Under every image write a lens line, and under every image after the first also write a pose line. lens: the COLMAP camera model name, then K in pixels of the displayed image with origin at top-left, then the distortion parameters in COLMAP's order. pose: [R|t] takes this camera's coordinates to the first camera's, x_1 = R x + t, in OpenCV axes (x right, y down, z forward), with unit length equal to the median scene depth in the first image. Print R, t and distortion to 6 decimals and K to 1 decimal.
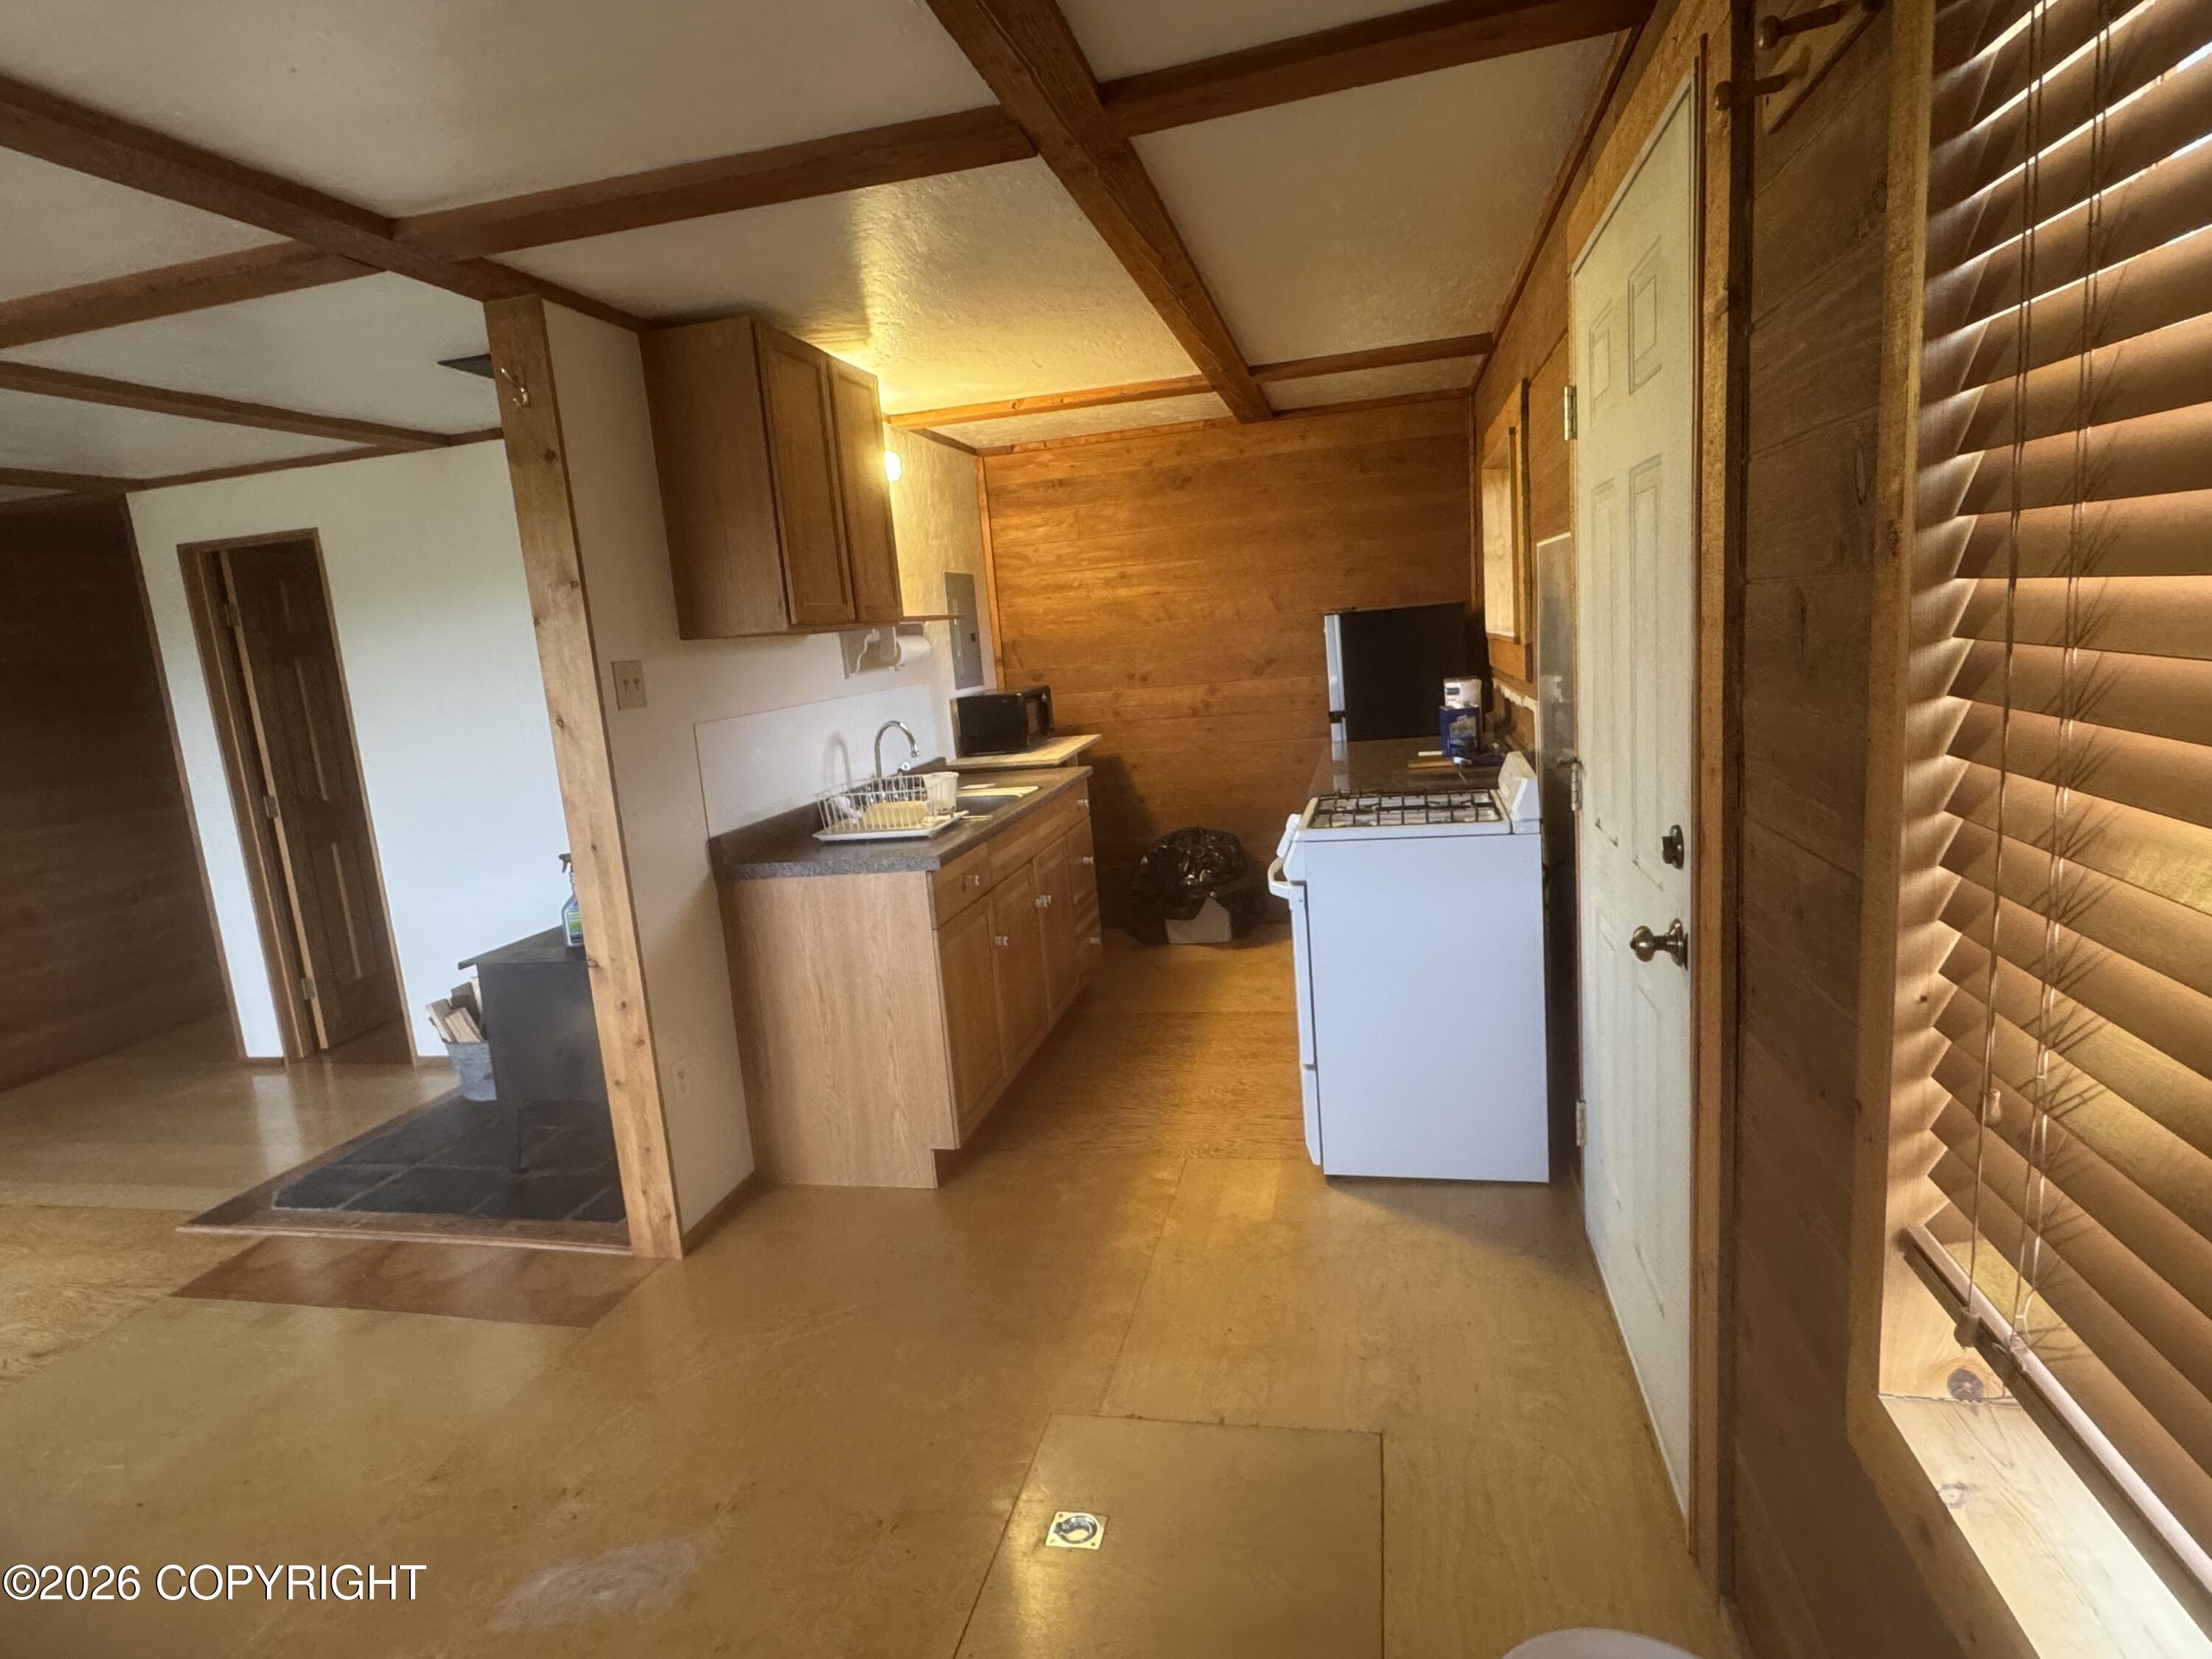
lens RADIAL K [[1202.9, 0, 1094.9], [0, 1202.9, 824.2], [0, 0, 1]] dist [-0.003030, -0.000066]
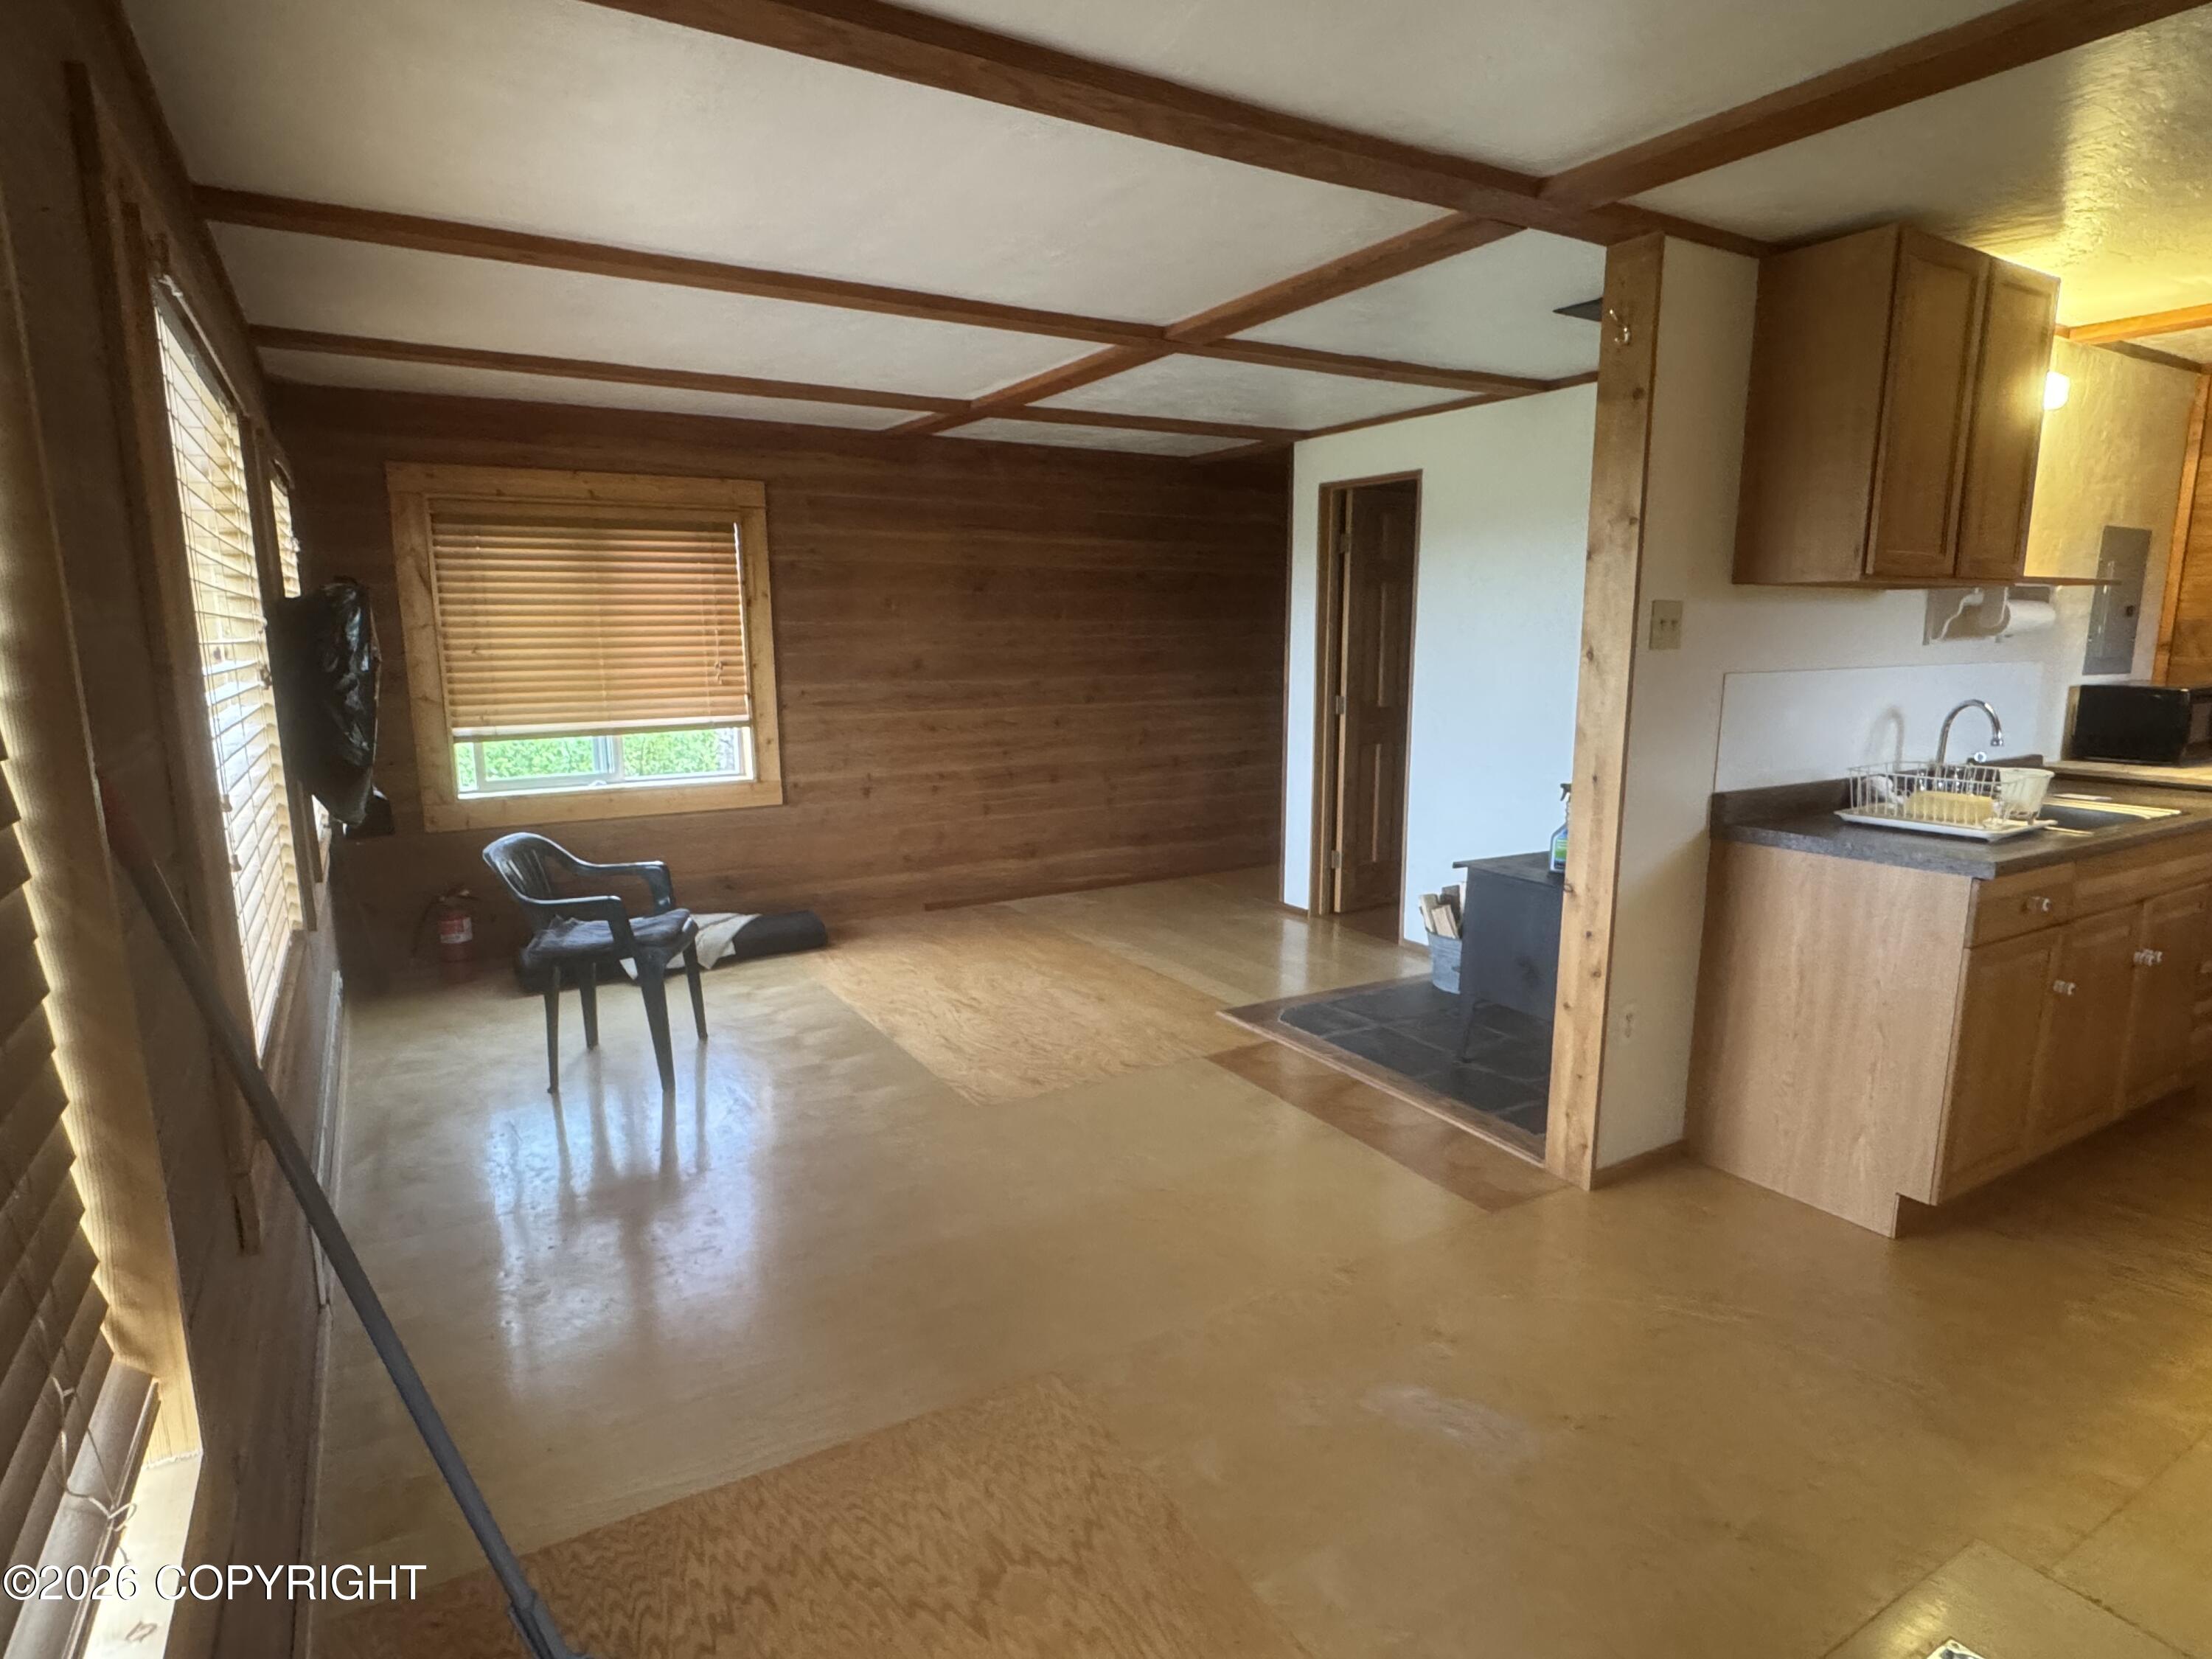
lens RADIAL K [[1202.9, 0, 1096.3], [0, 1202.9, 832.7], [0, 0, 1]] dist [-0.003030, -0.000066]
pose [[0.686931, 0.207448, -0.696484, 0.016235], [-0.174481, 0.977438, 0.119043, 0.014427], [0.705466, 0.039748, 0.707629, -0.028292]]
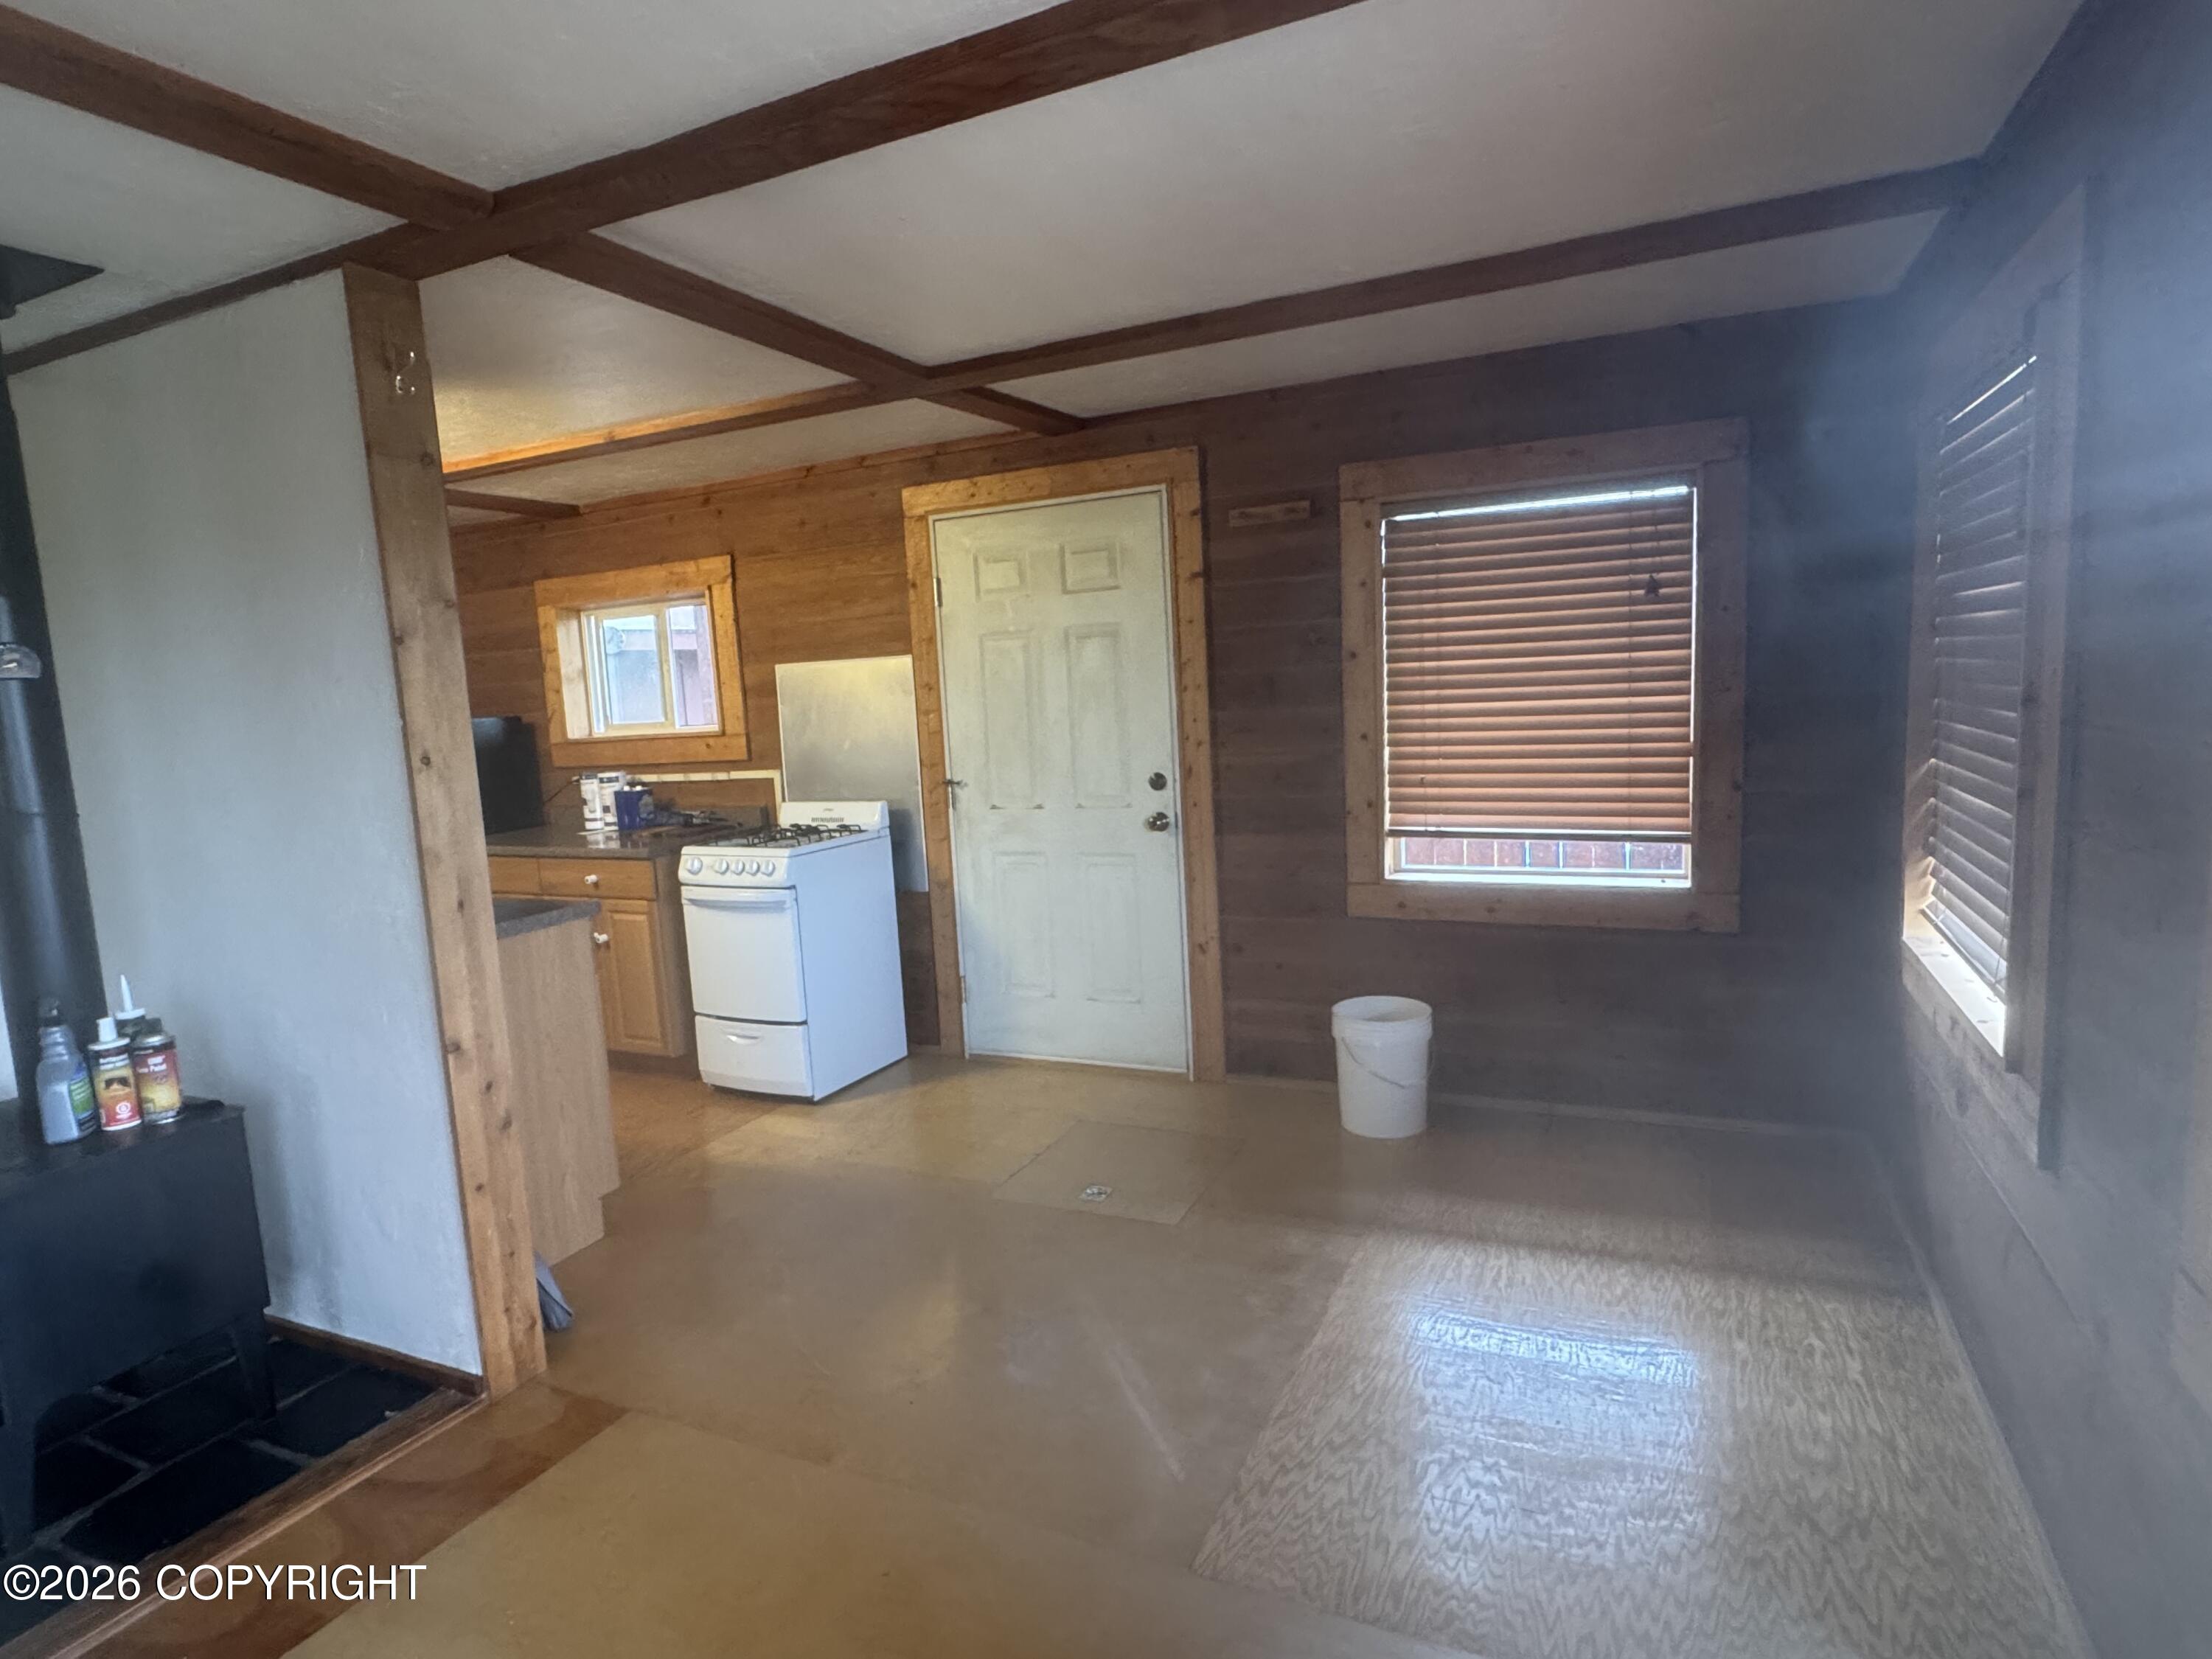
lens RADIAL K [[1169.5, 0, 1110.5], [0, 1169.5, 832.0], [0, 0, 1]] dist [-0.001618, -0.000167]
pose [[0.213170, -0.046998, 0.975884, -0.992458], [0.201345, 0.979515, 0.003191, 0.052304], [-0.956043, 0.195809, 0.218266, 0.313496]]
